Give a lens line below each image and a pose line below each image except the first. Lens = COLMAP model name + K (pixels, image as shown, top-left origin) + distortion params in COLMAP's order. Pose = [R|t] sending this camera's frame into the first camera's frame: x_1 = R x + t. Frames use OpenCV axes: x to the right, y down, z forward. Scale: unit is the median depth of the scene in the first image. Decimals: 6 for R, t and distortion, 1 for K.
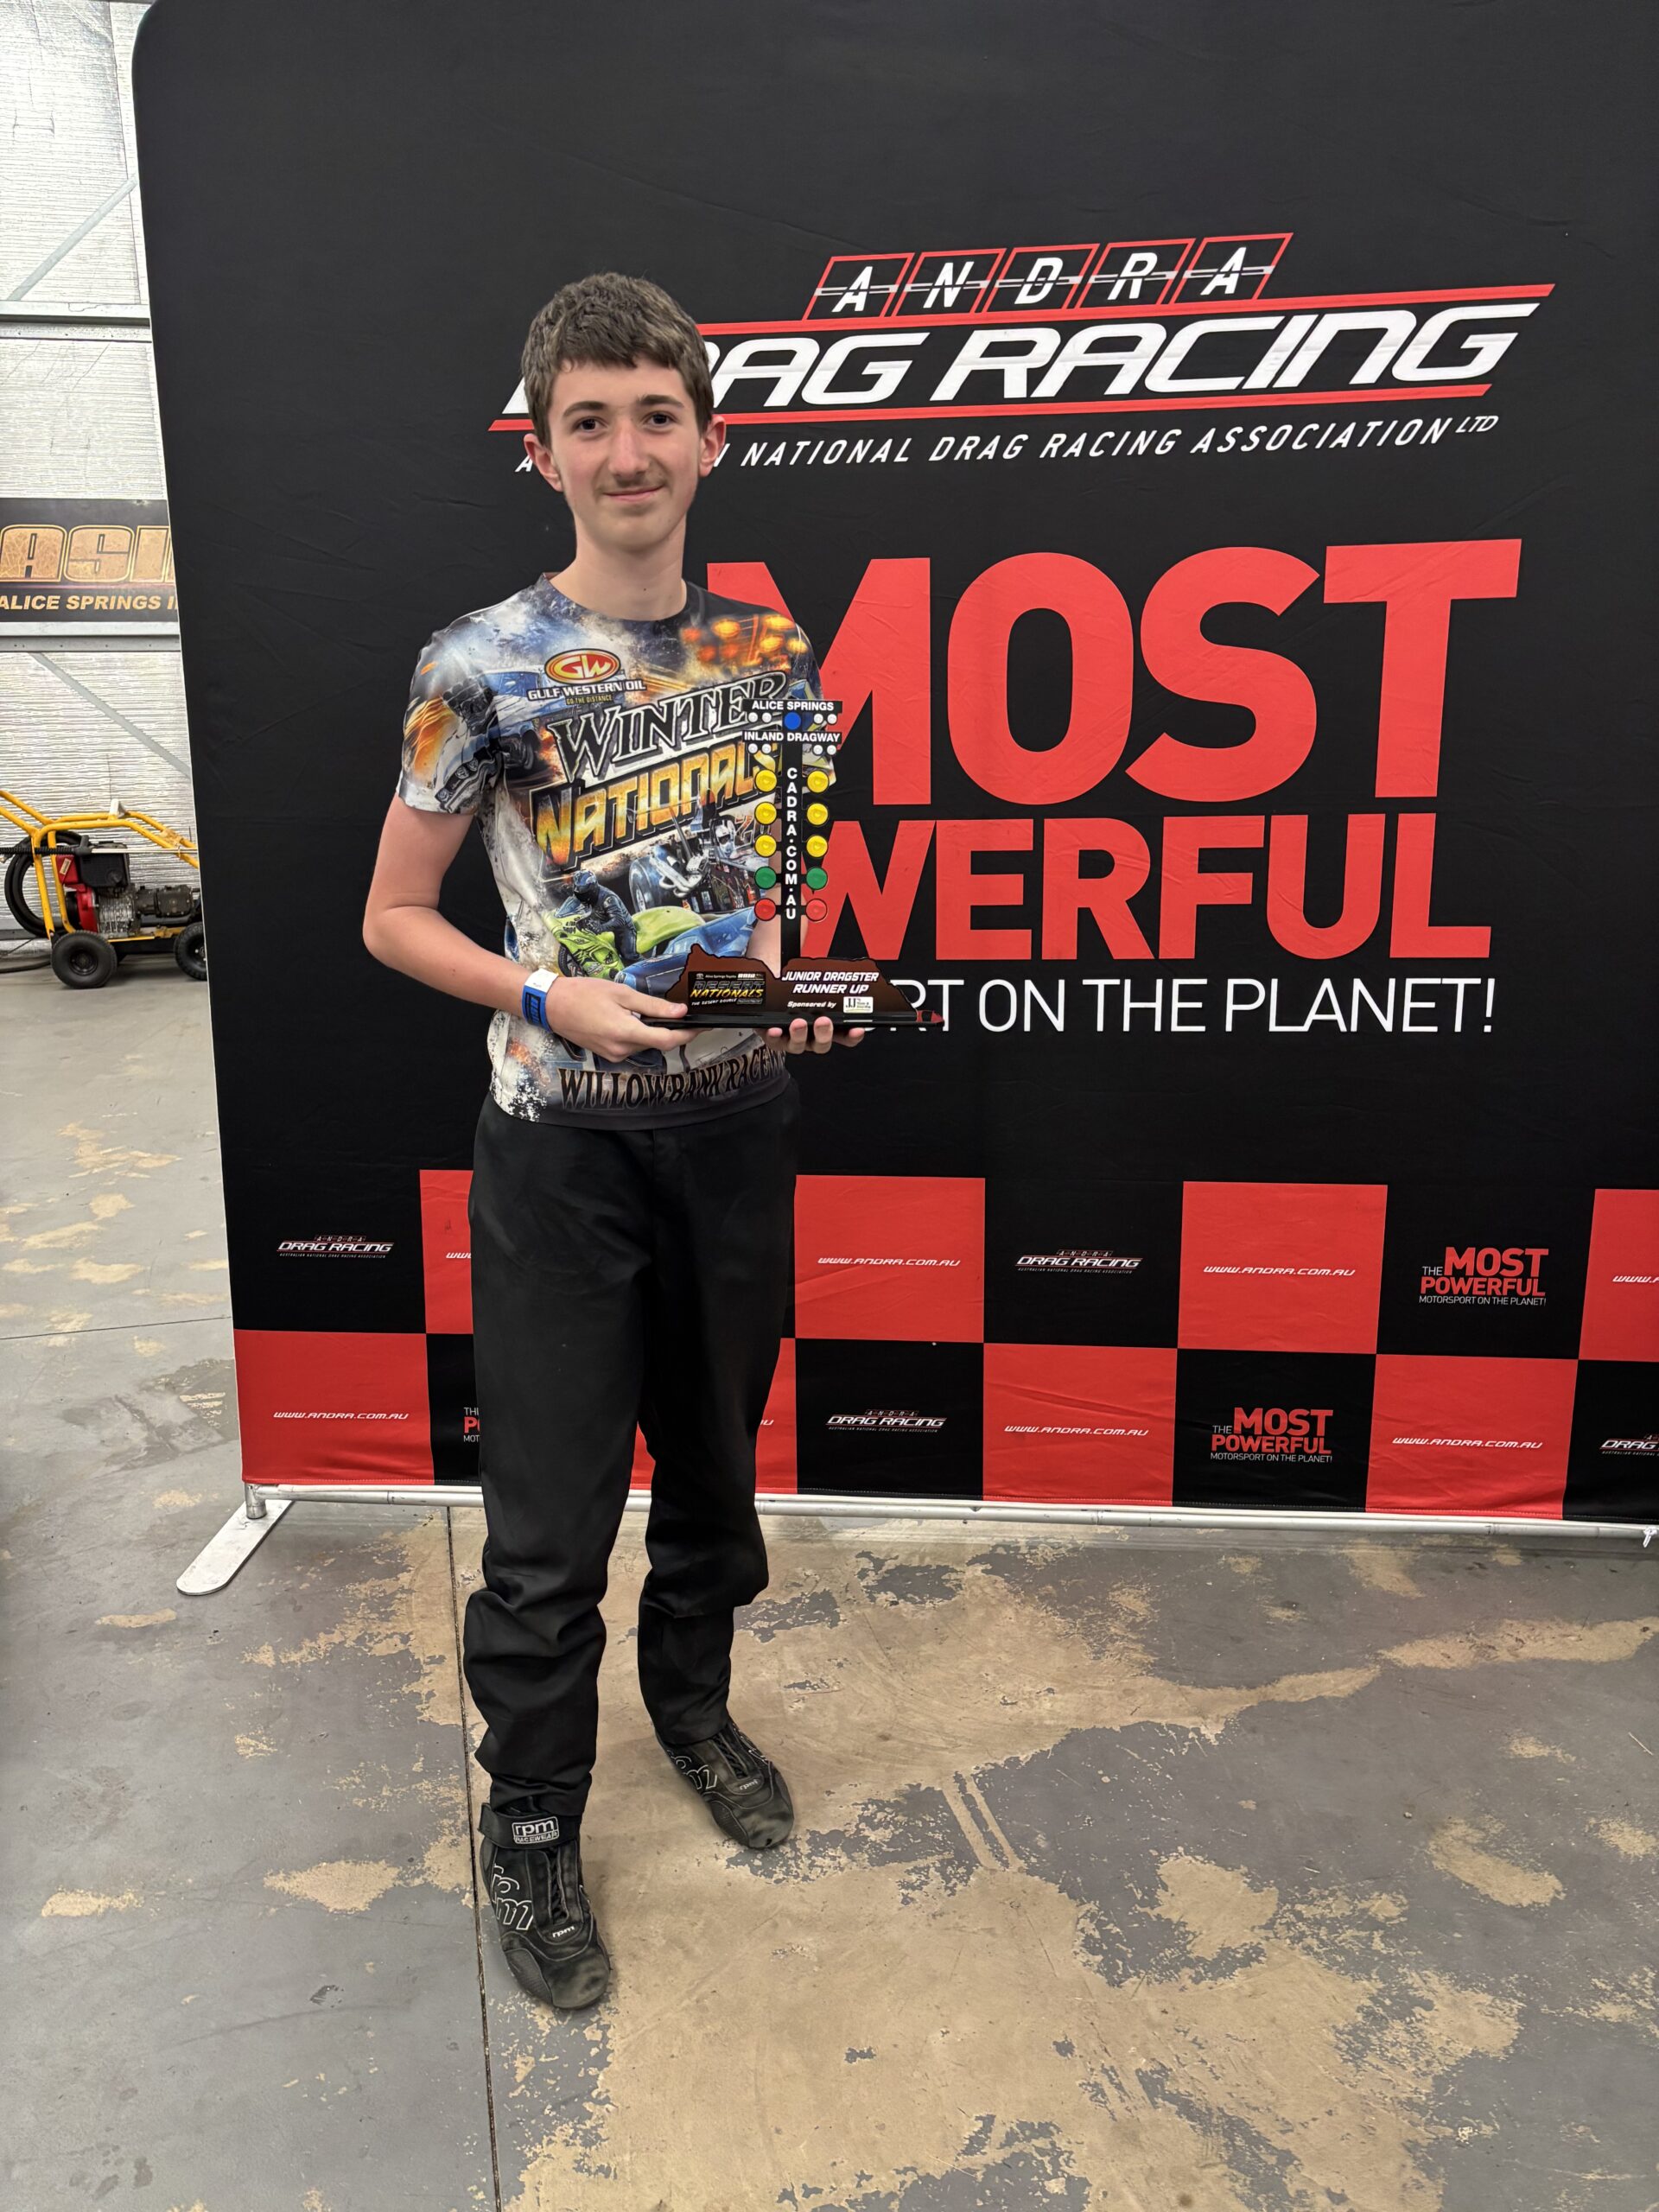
lens RADIAL K [[1629.7, 0, 812.6], [0, 1629.7, 1107.3], [0, 0, 1]] dist [0.056362, -0.060924]
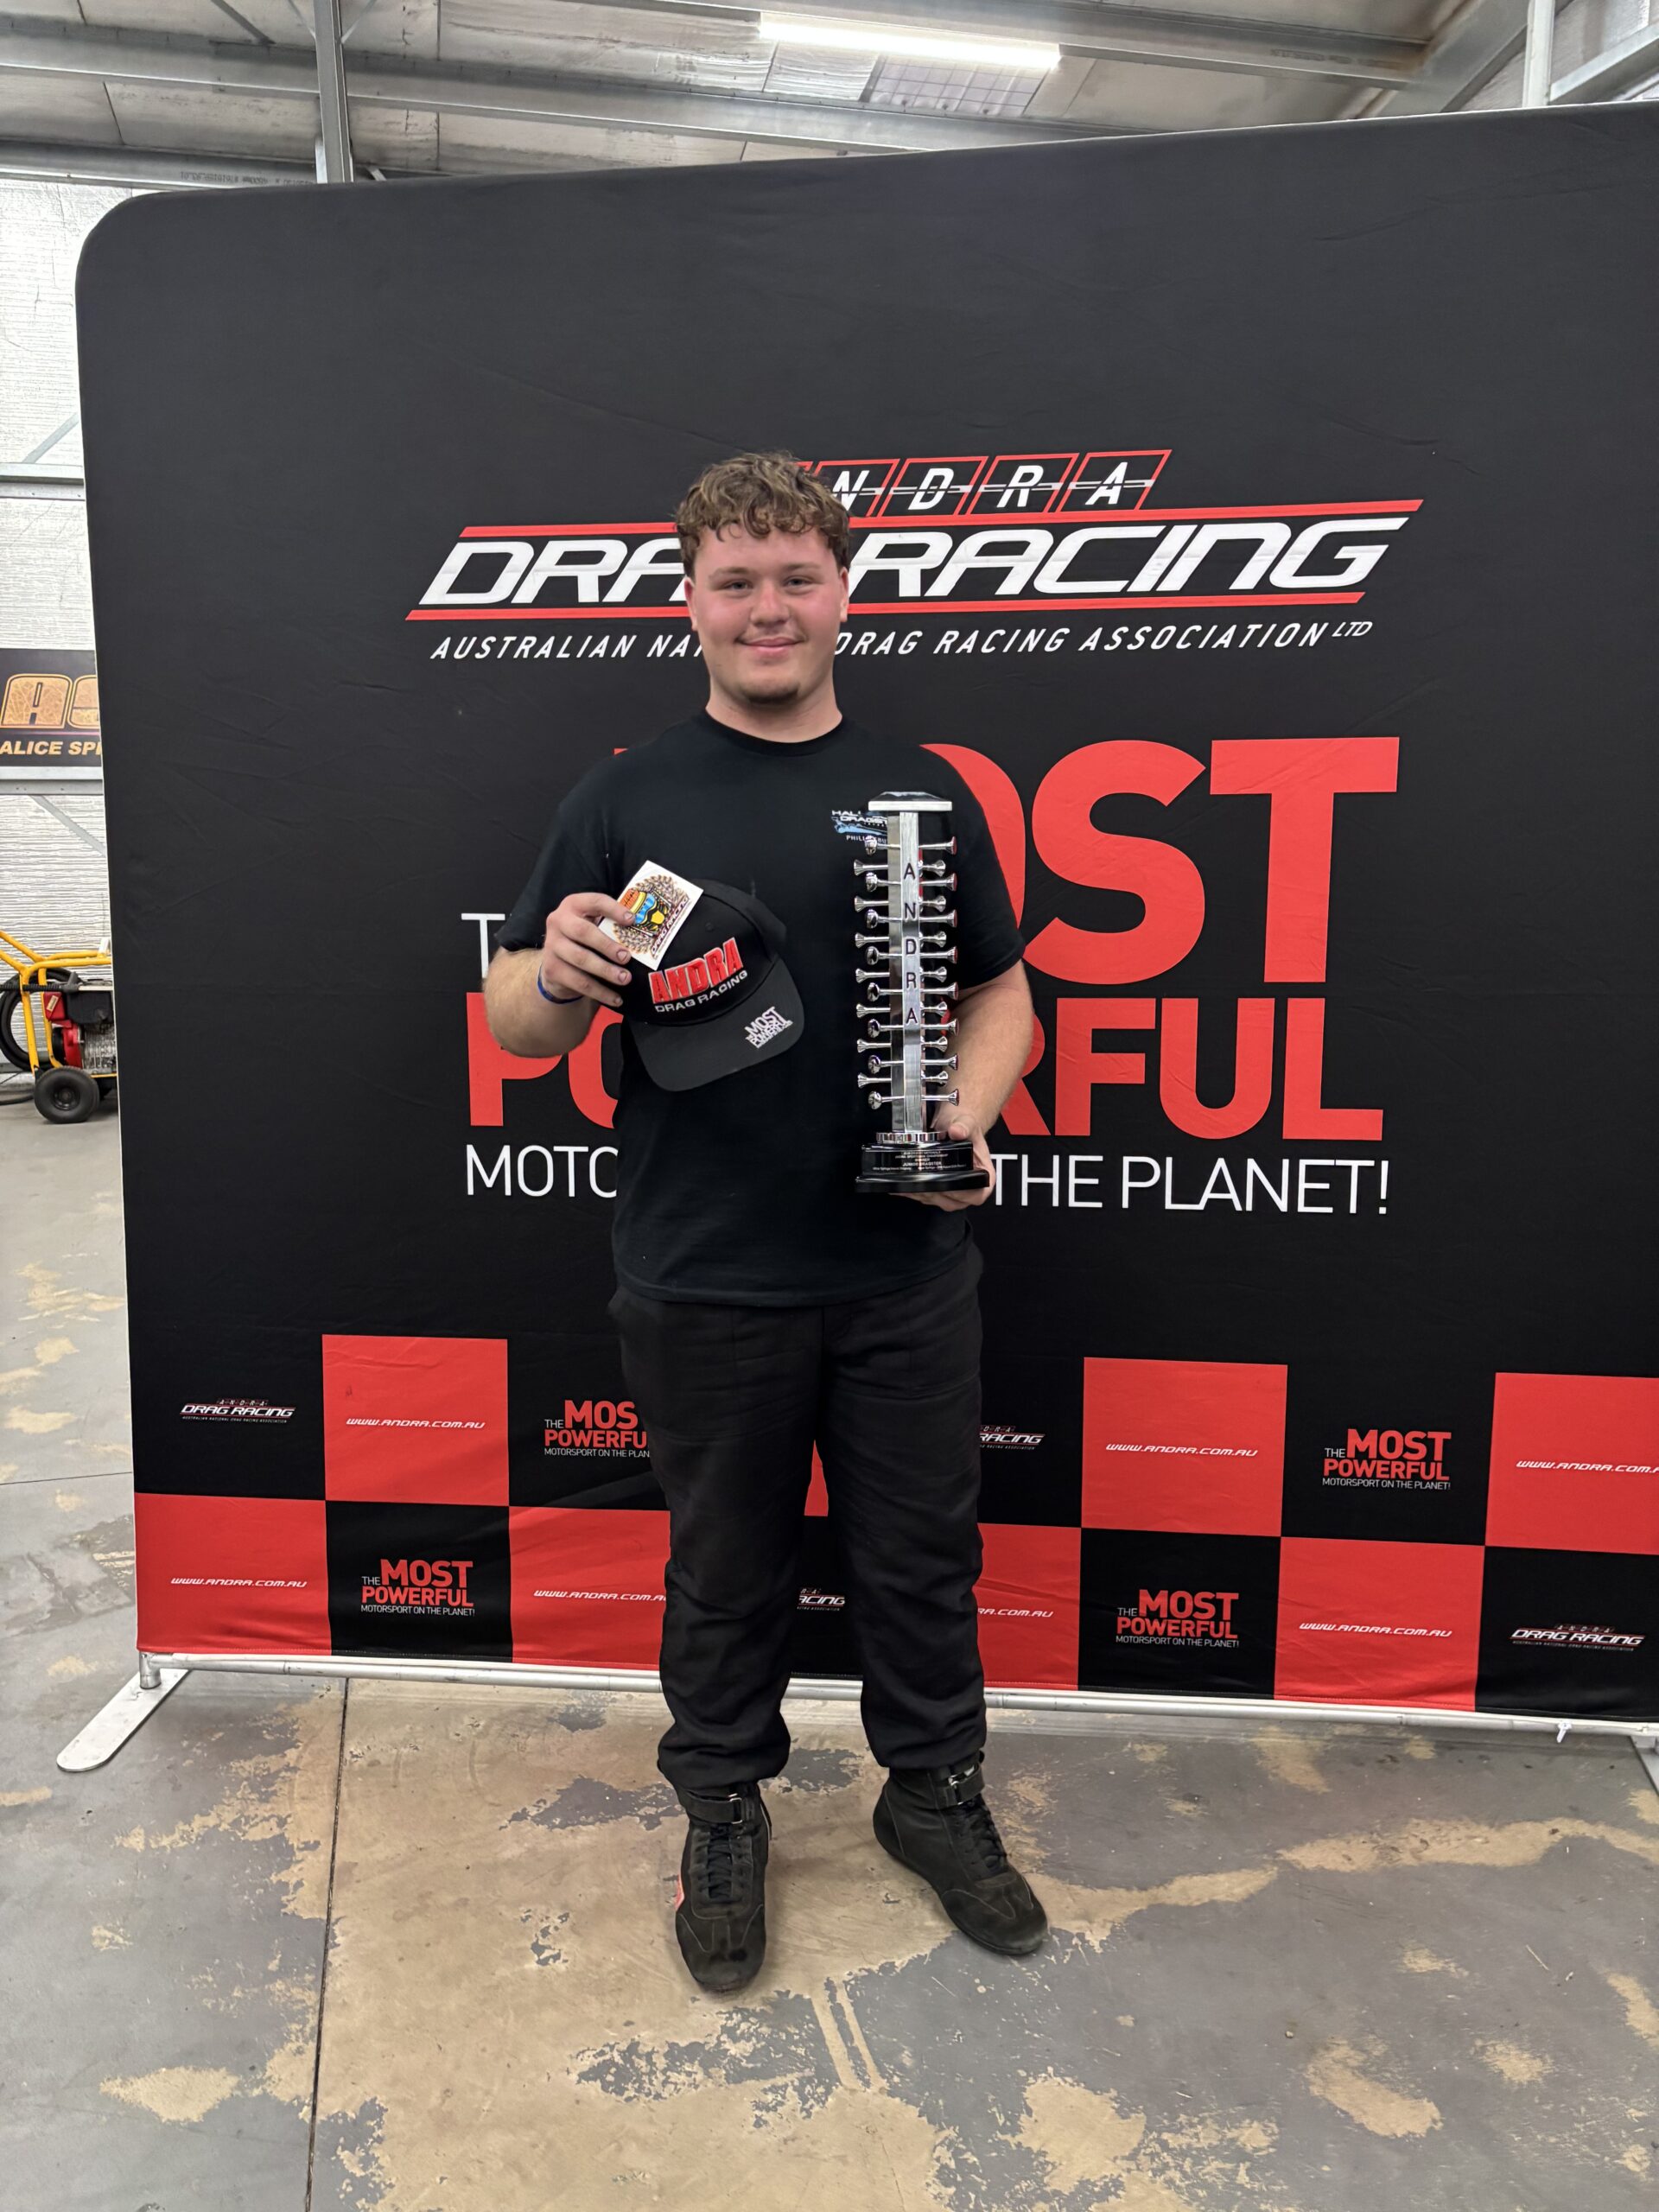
lens RADIAL K [[1624.6, 0, 822.2], [0, 1624.6, 1111.0], [0, 0, 1]] dist [0.067323, -0.079181]
pose [[0.999896, 0.012527, -0.007093, 0.079997], [-0.013020, 0.997142, -0.074415, -0.031383], [0.006141, 0.074500, 0.997202, -0.003662]]
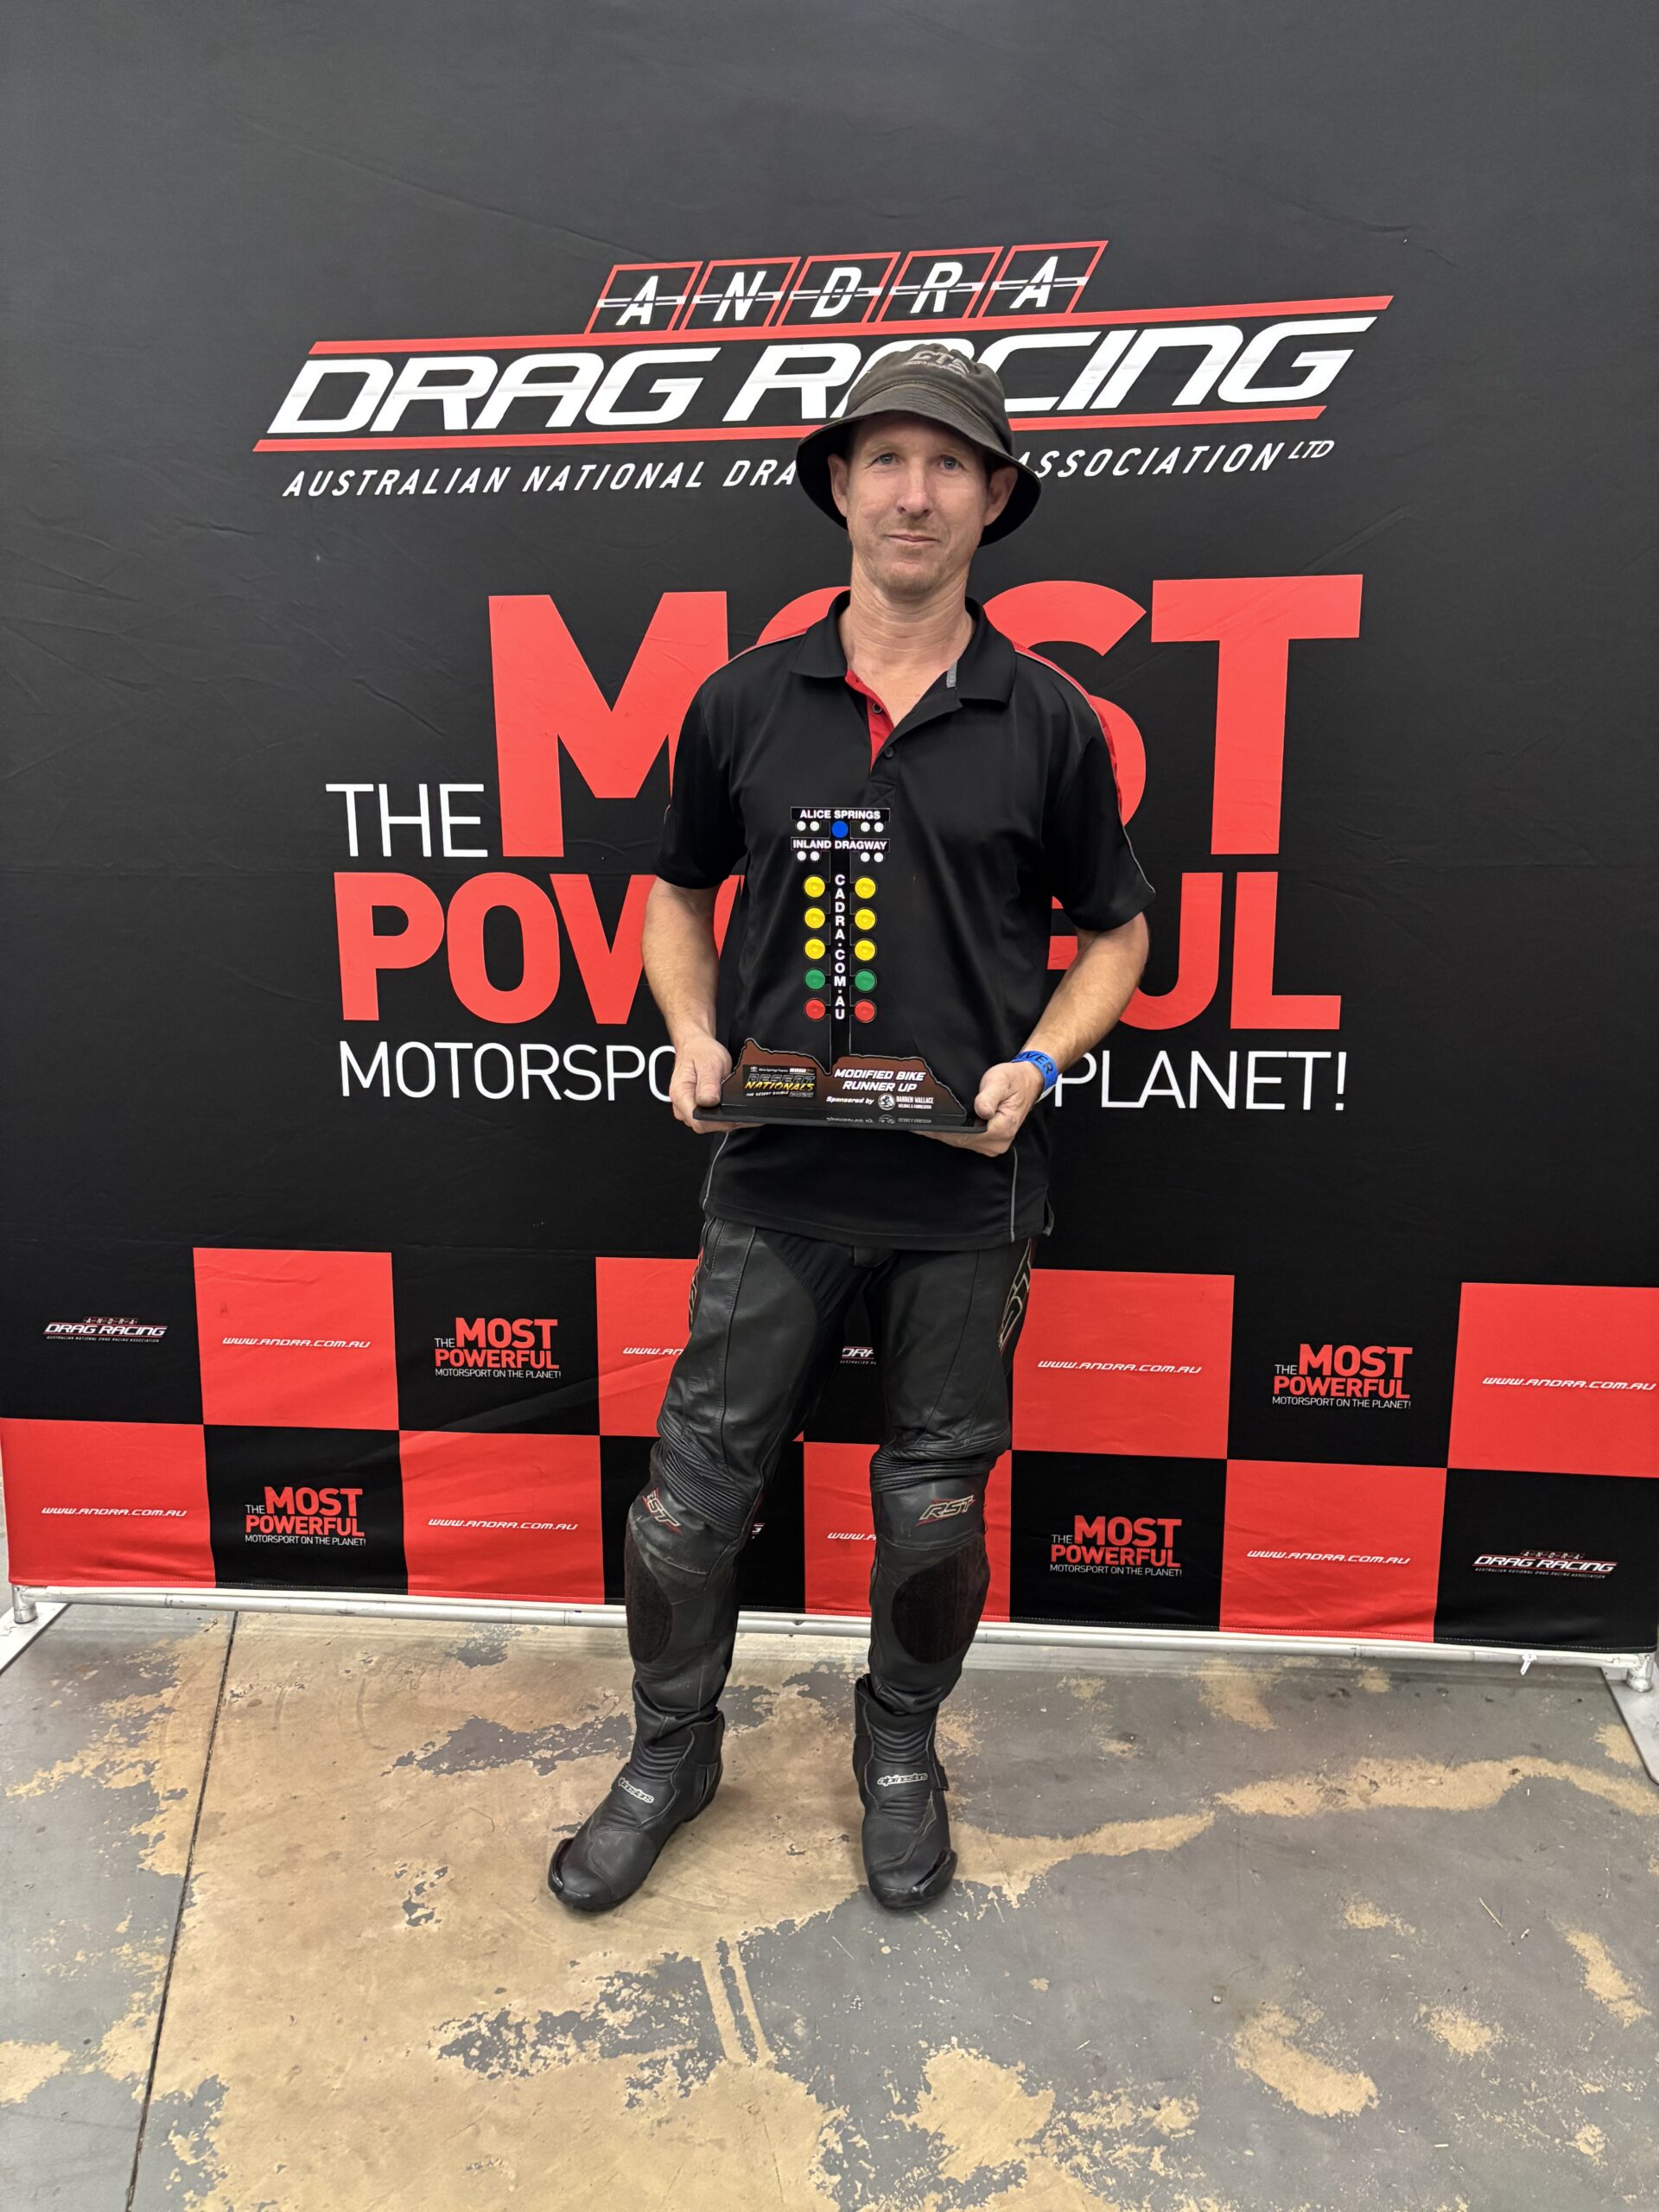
lens RADIAL K [[1622.1, 0, 820.7], [0, 1622.1, 1105.8], [0, 0, 1]] dist [0.061198, -0.070879]
pose [[0.999928, 0.007149, -0.009635, 0.139367], [-0.007341, 0.999773, -0.020015, -0.029815], [0.009490, 0.020084, 0.999753, 0.094454]]
